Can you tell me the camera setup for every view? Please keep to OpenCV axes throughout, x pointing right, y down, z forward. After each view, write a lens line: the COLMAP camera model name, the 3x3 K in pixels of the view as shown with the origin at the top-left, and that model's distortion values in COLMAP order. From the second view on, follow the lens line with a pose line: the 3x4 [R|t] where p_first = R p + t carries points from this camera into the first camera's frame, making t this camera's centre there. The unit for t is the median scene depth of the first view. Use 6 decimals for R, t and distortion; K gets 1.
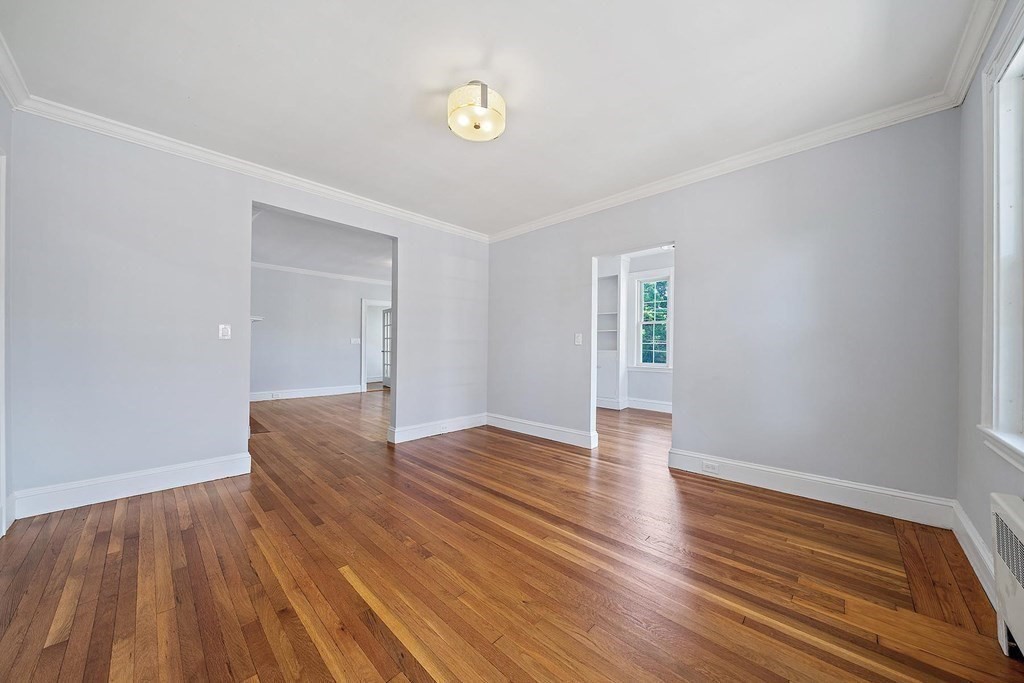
lens RADIAL K [[353.5, 0, 520.5], [0, 353.5, 342.2], [0, 0, 1]] dist [-0.006737, -0.000195]
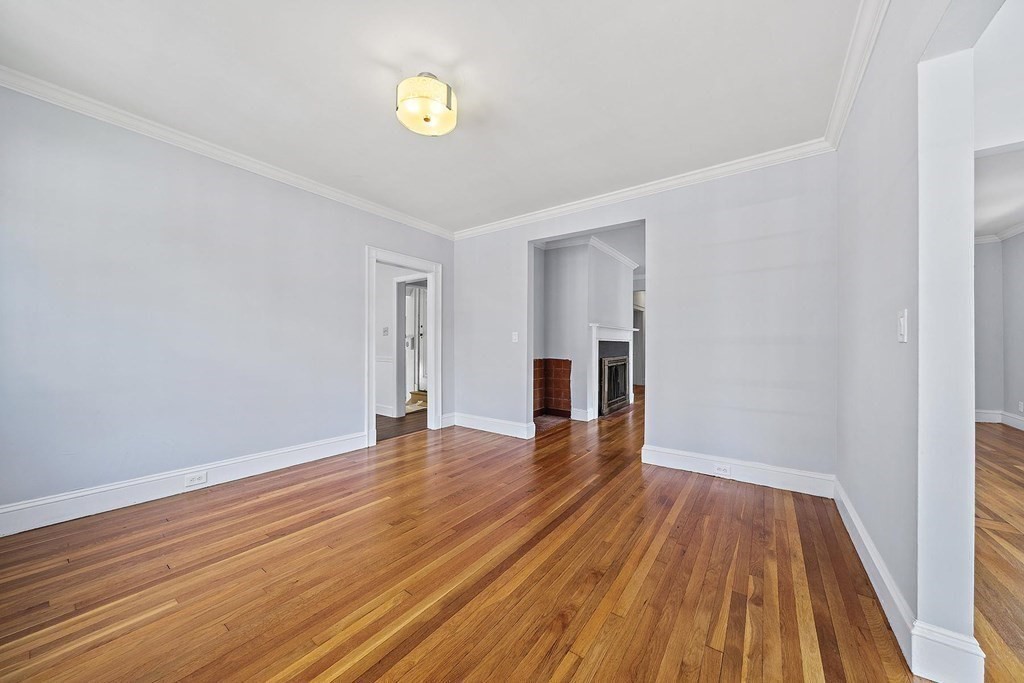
lens RADIAL K [[353.5, 0, 514.3], [0, 353.5, 344.5], [0, 0, 1]] dist [-0.006737, -0.000195]
pose [[0.126051, -0.009655, -0.991977, 0.583846], [0.005944, 0.999942, -0.008978, 0.011731], [0.992006, -0.004765, 0.126101, 0.761044]]
